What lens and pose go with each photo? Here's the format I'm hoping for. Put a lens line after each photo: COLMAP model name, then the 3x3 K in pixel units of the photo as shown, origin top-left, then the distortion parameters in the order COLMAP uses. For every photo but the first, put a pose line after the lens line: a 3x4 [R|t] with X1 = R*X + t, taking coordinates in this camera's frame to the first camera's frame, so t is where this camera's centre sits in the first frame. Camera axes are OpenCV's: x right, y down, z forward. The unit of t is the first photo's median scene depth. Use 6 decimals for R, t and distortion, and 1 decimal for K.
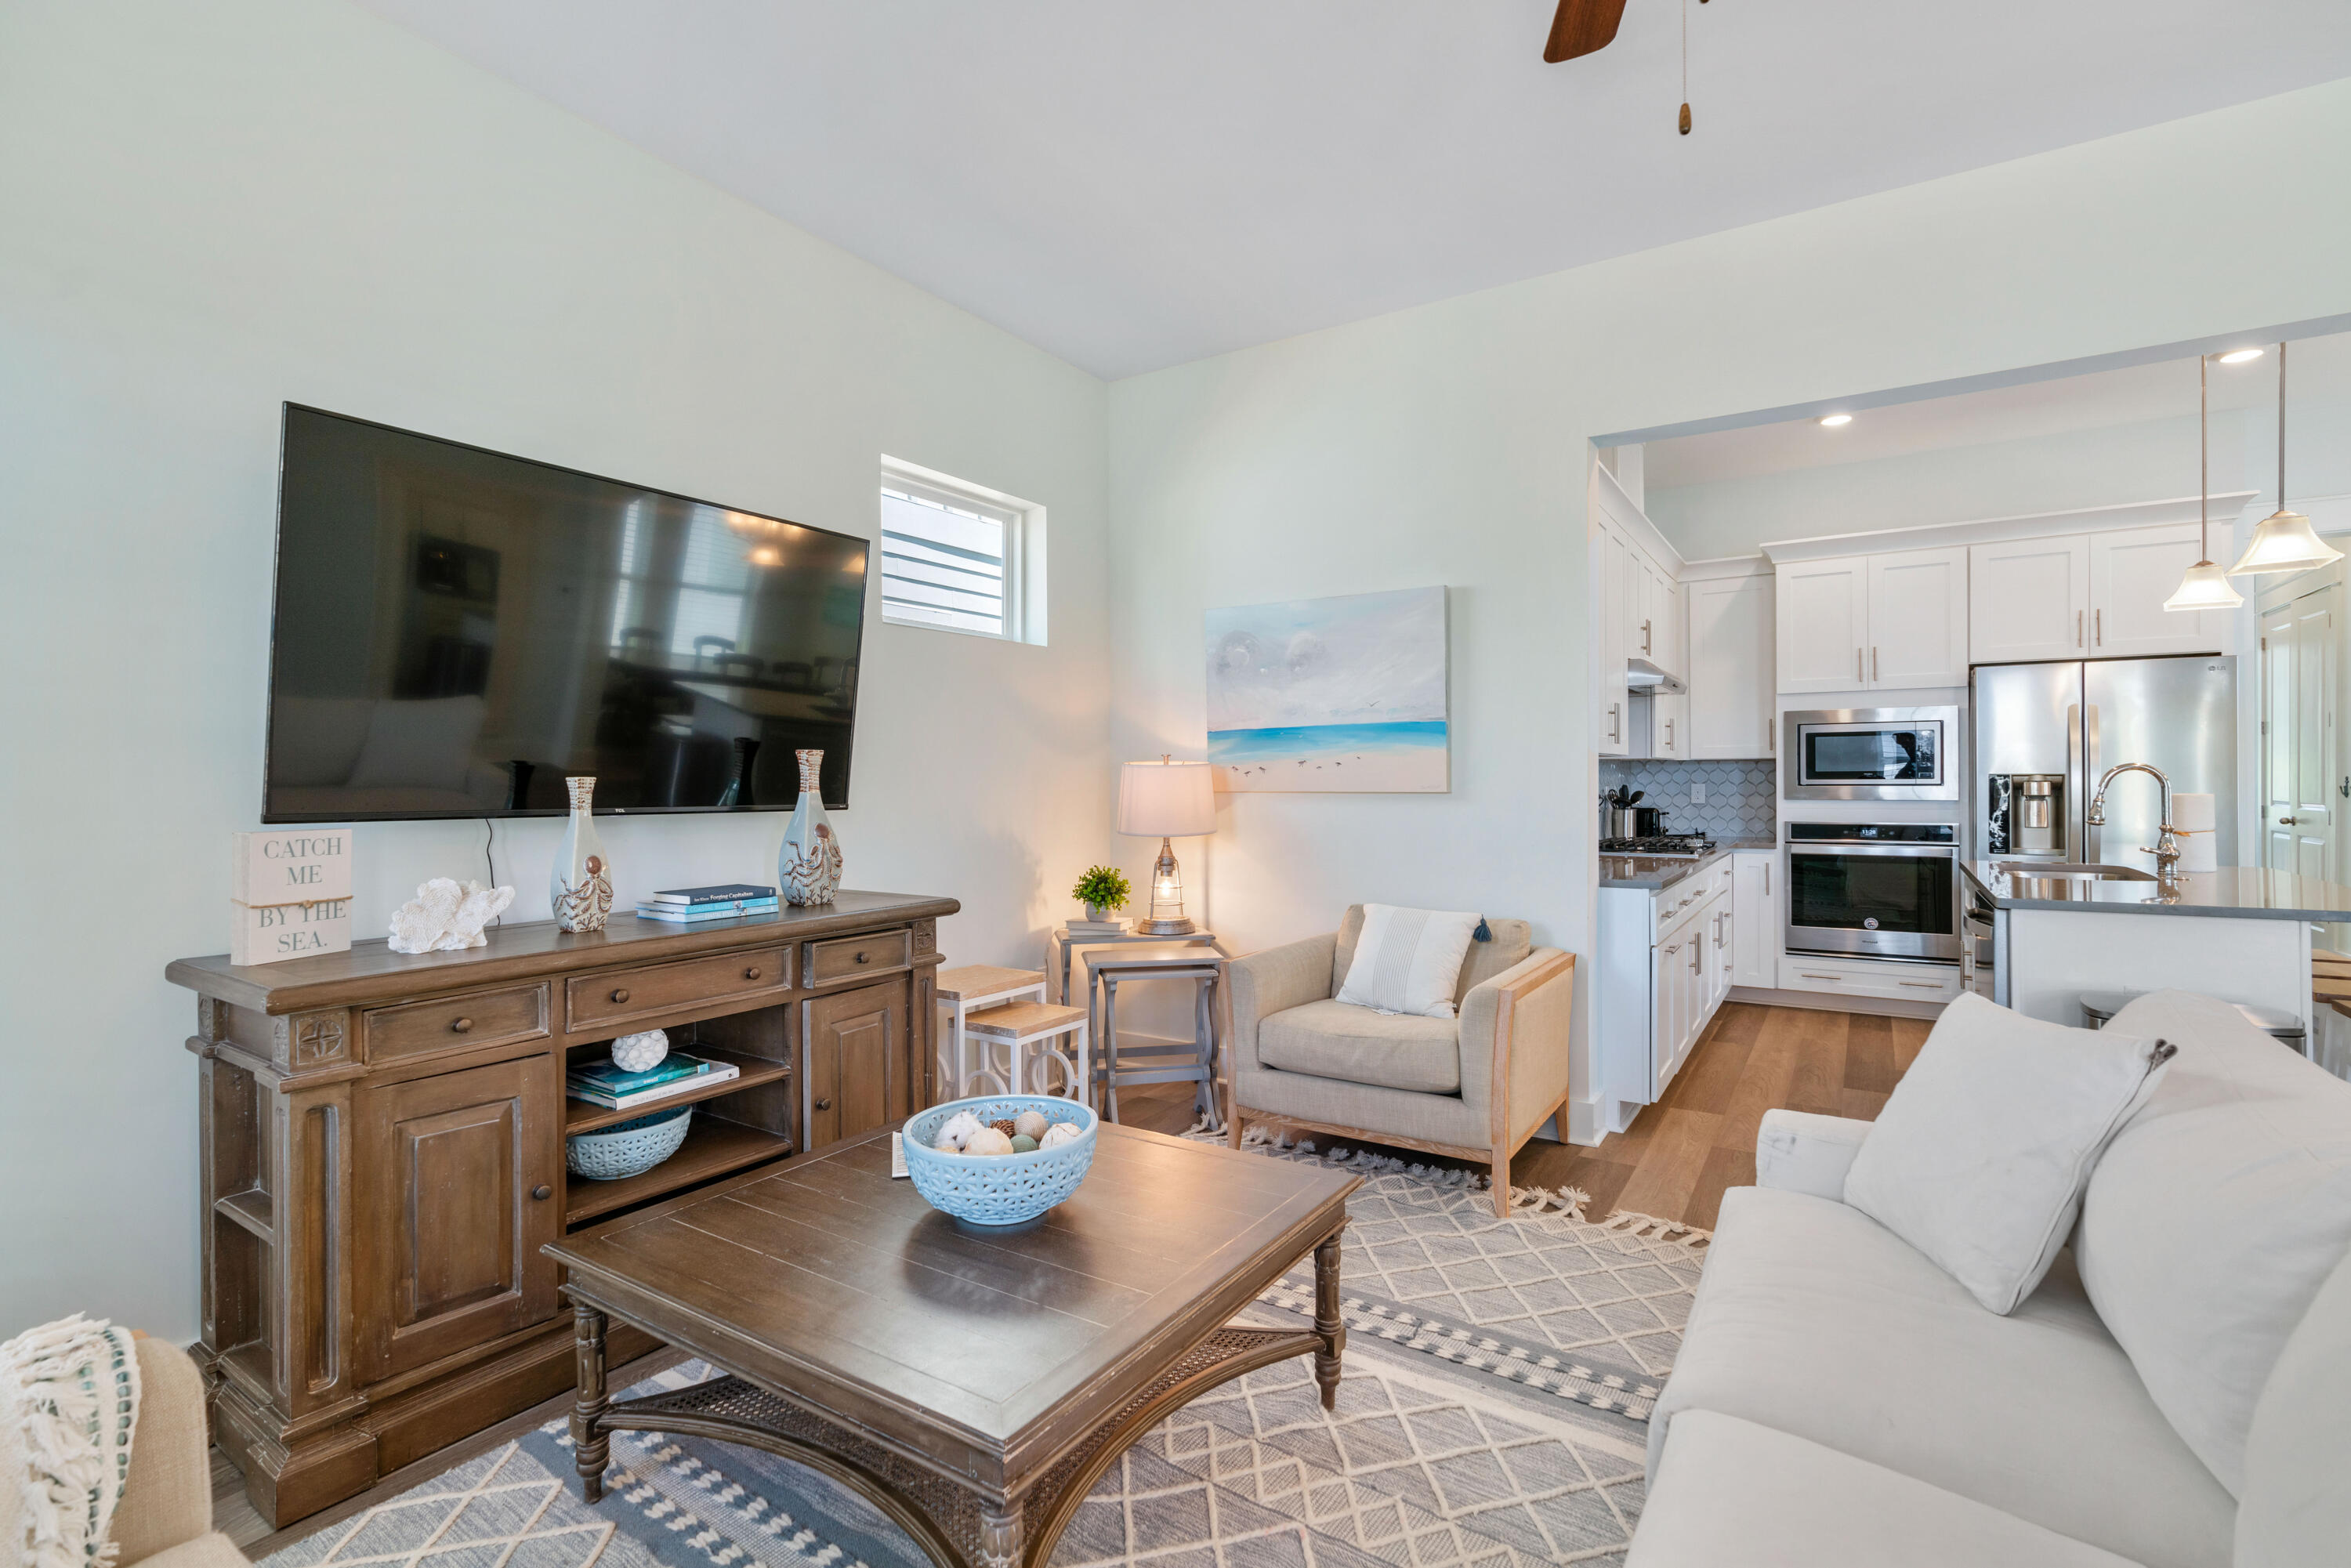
lens RADIAL K [[1075.2, 0, 1160.3], [0, 1075.2, 784.2], [0, 0, 1]] dist [-0.000539, 0.000574]
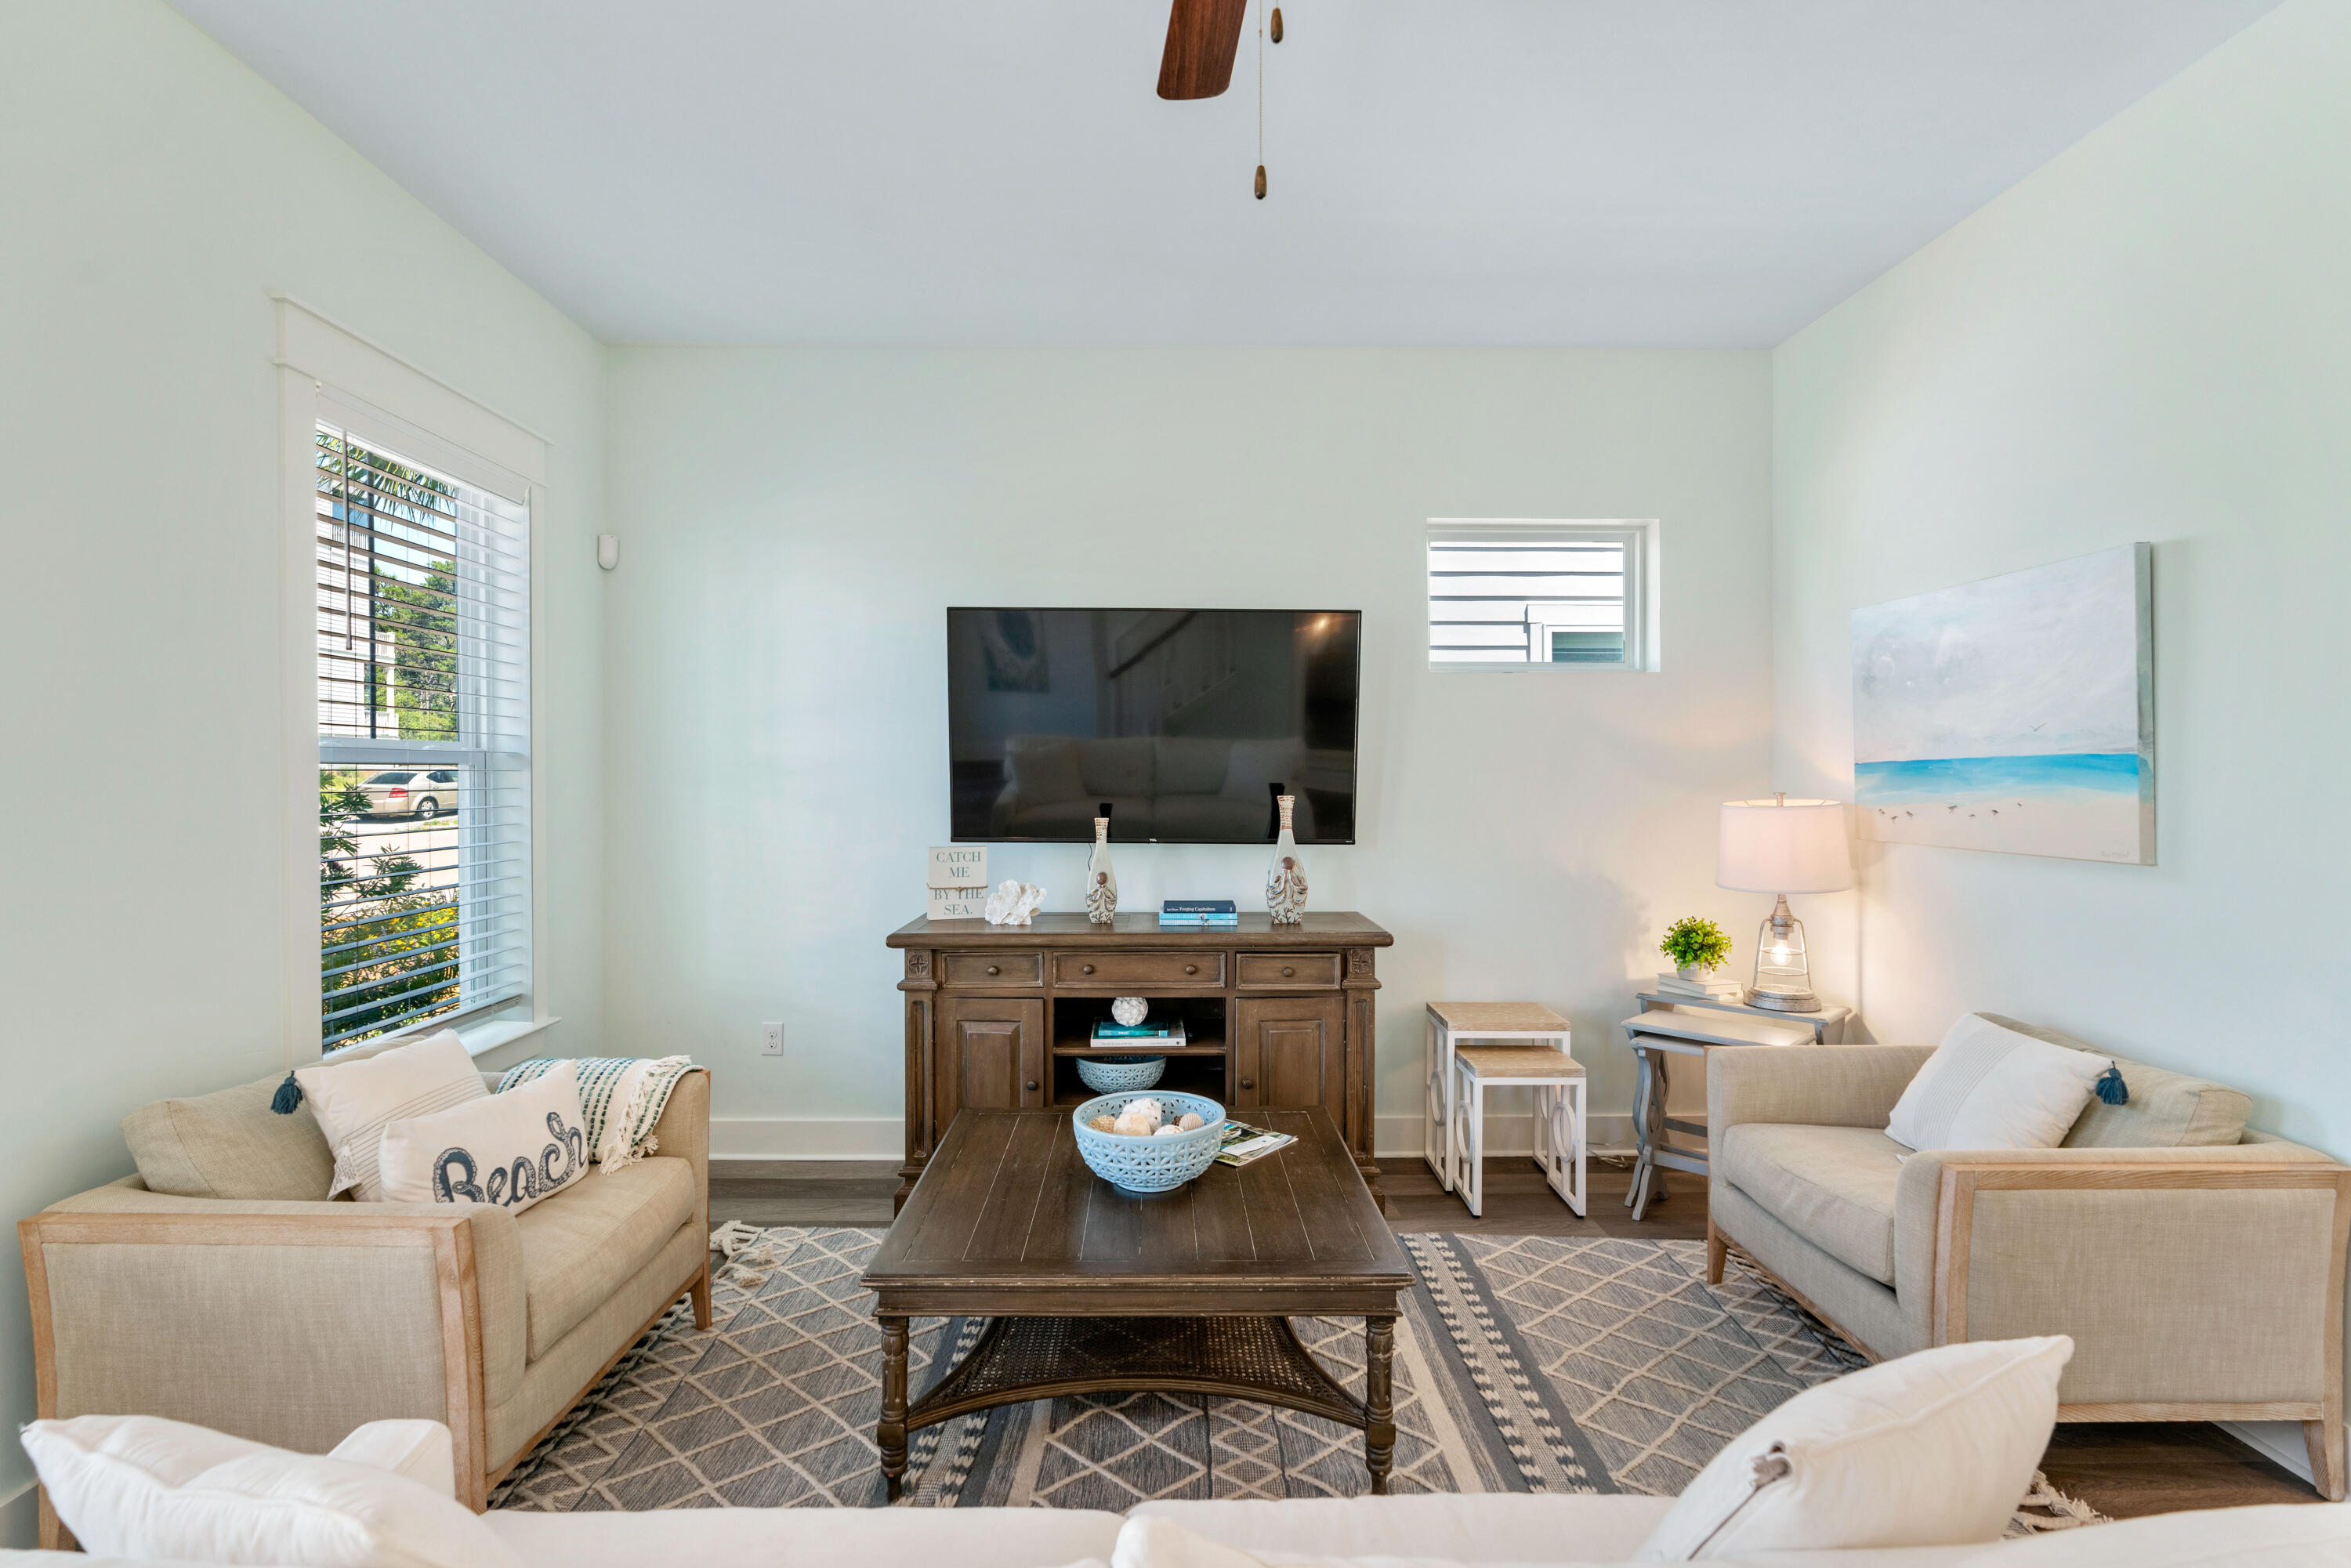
lens RADIAL K [[1075.2, 0, 1169.6], [0, 1075.2, 780.1], [0, 0, 1]] dist [-0.000539, 0.000574]
pose [[0.561259, 0.008111, -0.827600, 0.574303], [-0.005487, 0.999966, 0.006079, -0.053265], [0.827622, 0.001129, 0.561285, 0.193984]]
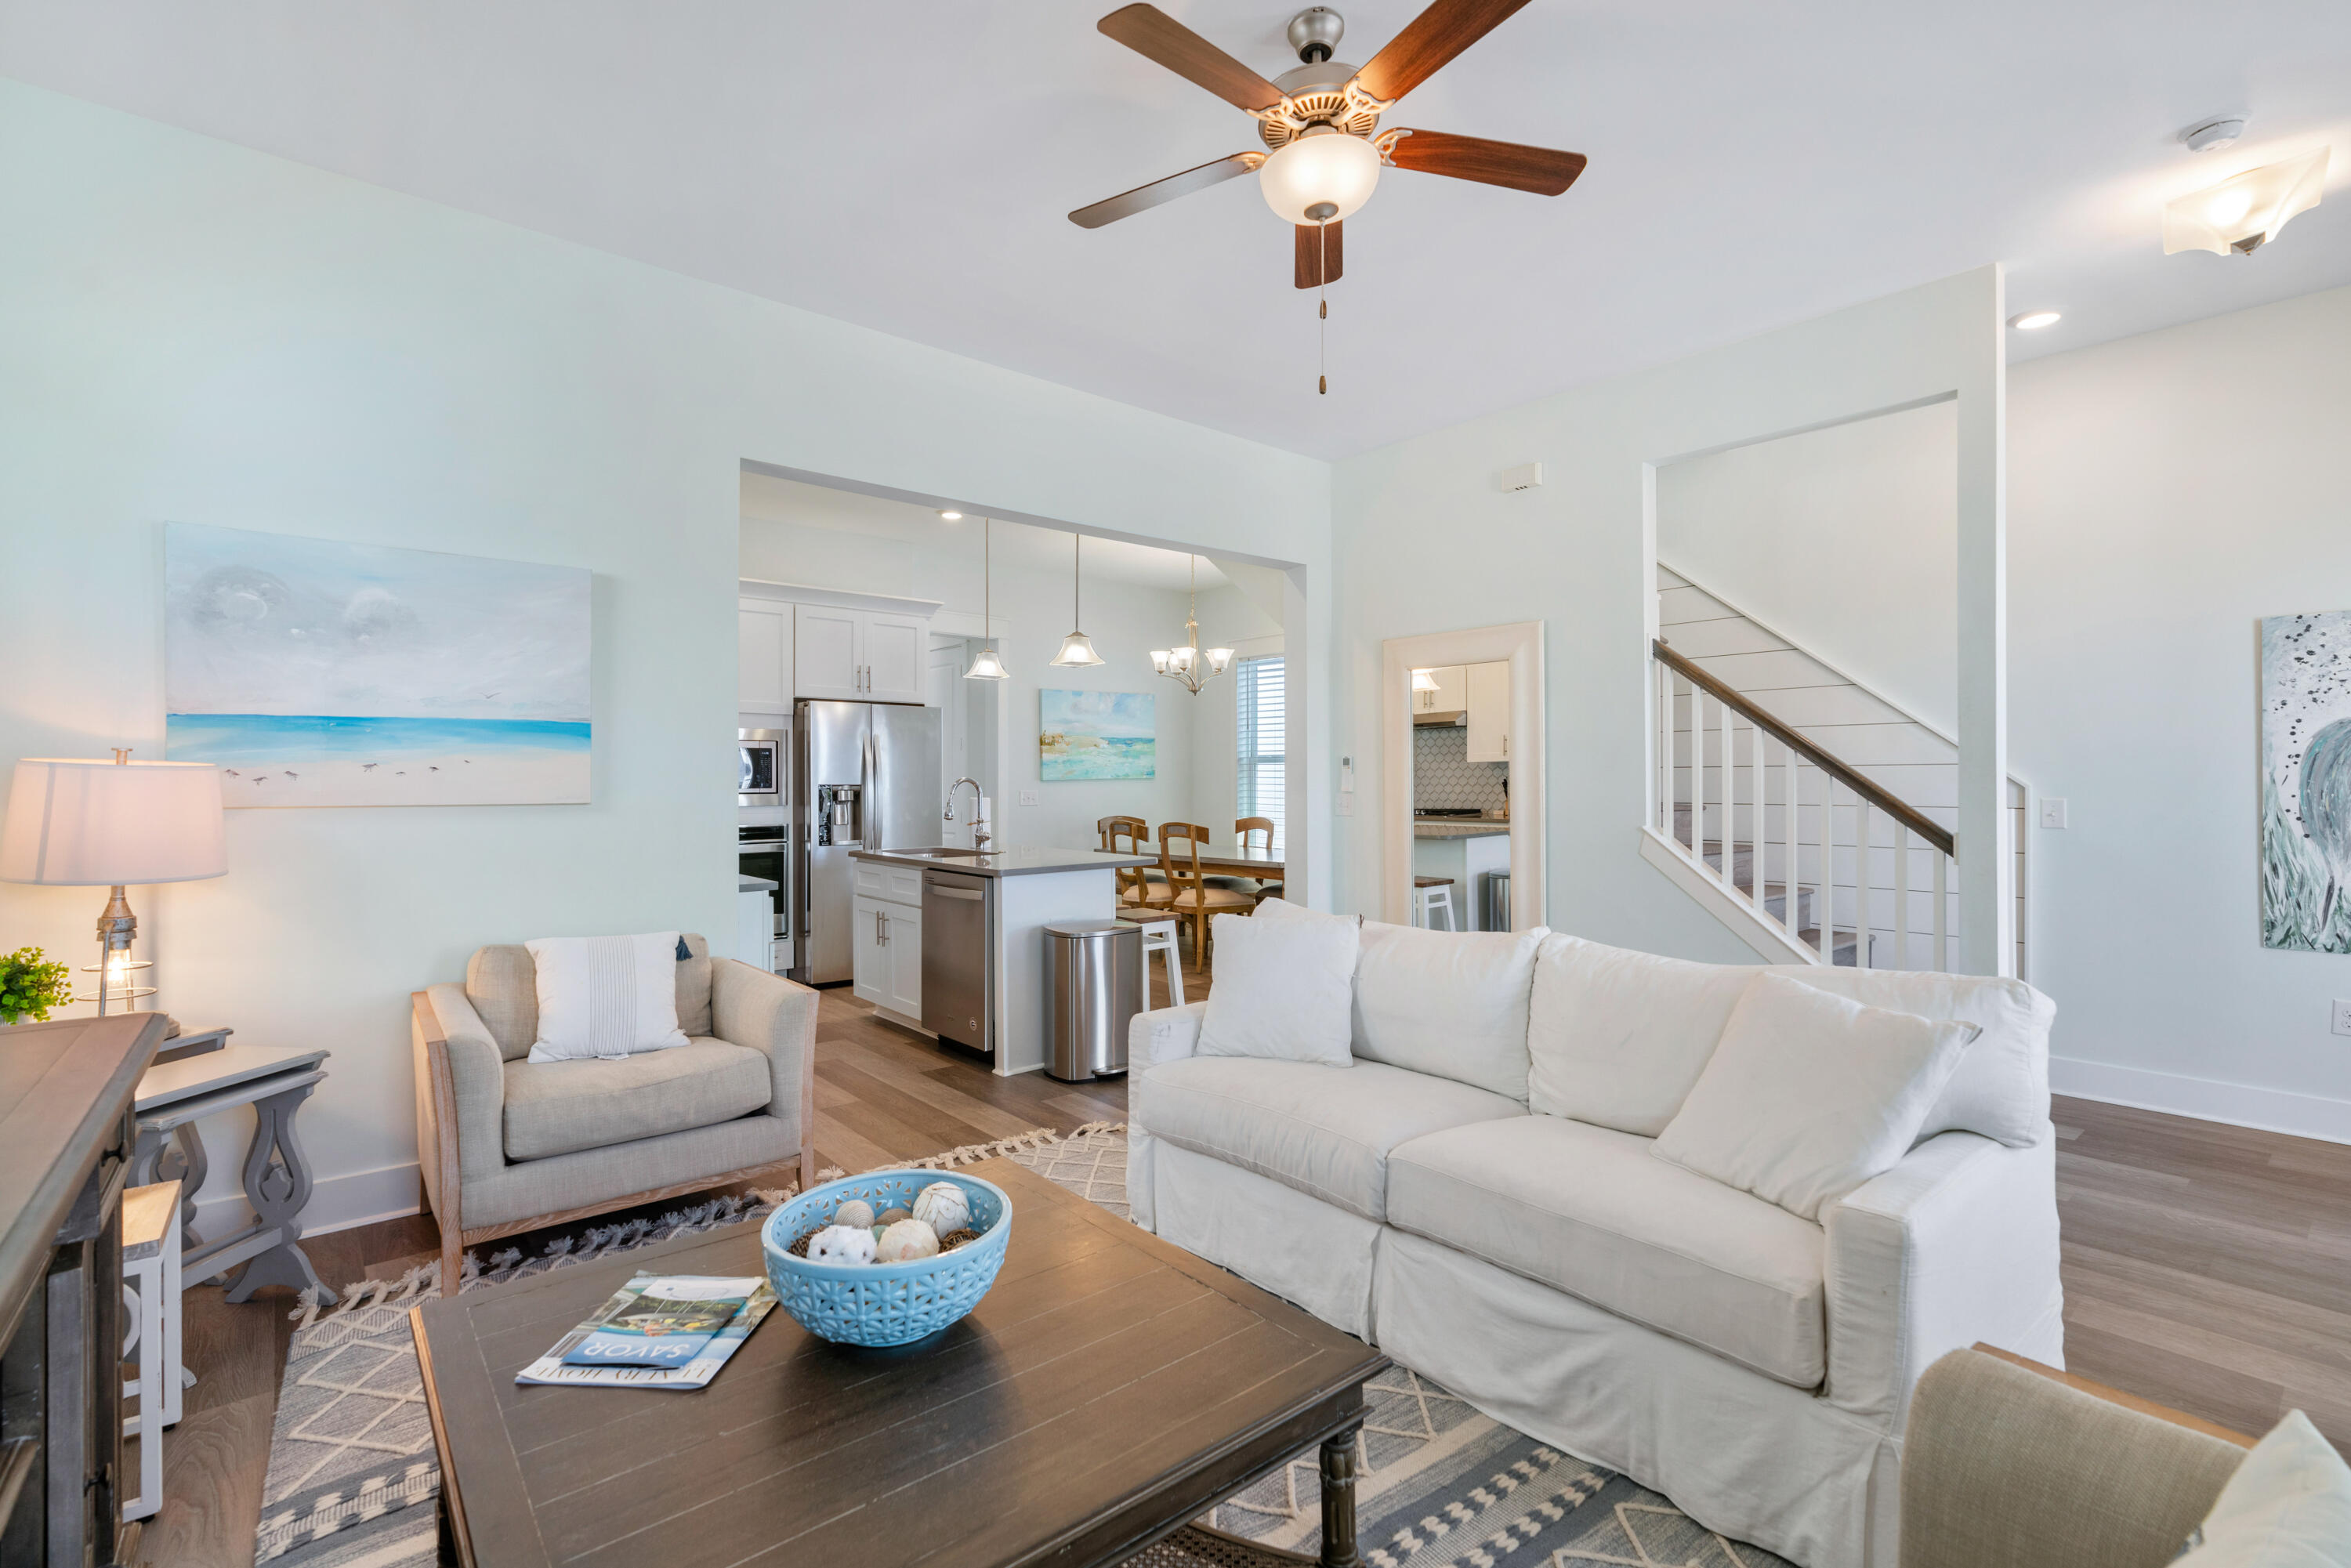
lens RADIAL K [[1075.2, 0, 1155.0], [0, 1075.2, 795.9], [0, 0, 1]] dist [-0.000539, 0.000574]
pose [[0.297725, -0.006555, 0.954629, -0.534221], [0.003290, 0.999978, 0.005841, -0.003002], [-0.954646, 0.001402, 0.297740, 0.358233]]
